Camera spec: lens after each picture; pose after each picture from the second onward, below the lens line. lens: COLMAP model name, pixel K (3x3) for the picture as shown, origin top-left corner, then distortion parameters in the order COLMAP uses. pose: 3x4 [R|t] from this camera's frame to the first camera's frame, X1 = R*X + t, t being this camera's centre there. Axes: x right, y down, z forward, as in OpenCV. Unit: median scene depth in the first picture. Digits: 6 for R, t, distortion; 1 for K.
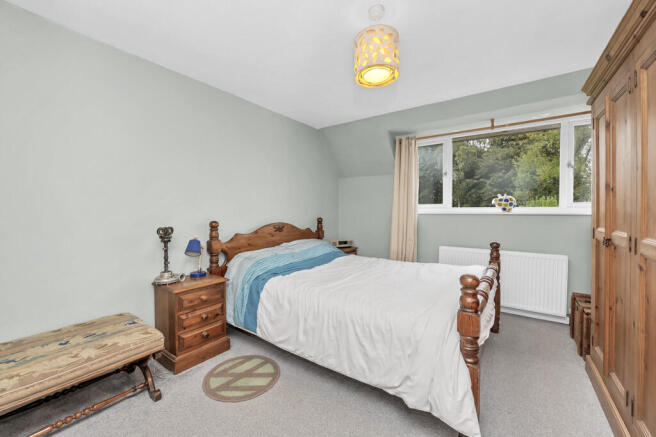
lens RADIAL K [[265.7, 0, 328.0], [0, 265.7, 218.5], [0, 0, 1]] dist [-0.001545, -0.000166]
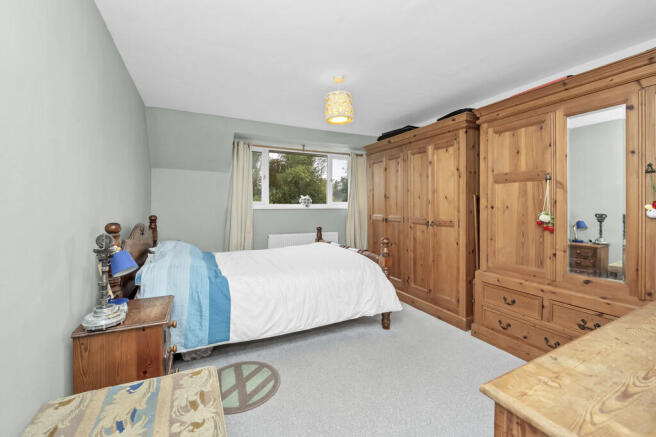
lens RADIAL K [[271.0, 0, 329.5], [0, 271.0, 208.1], [0, 0, 1]] dist [-0.000702, -0.000058]
pose [[0.464727, -0.004989, 0.885440, -0.656913], [0.021254, 0.999759, -0.005522, -0.008972], [-0.885199, 0.021386, 0.464720, 0.173573]]
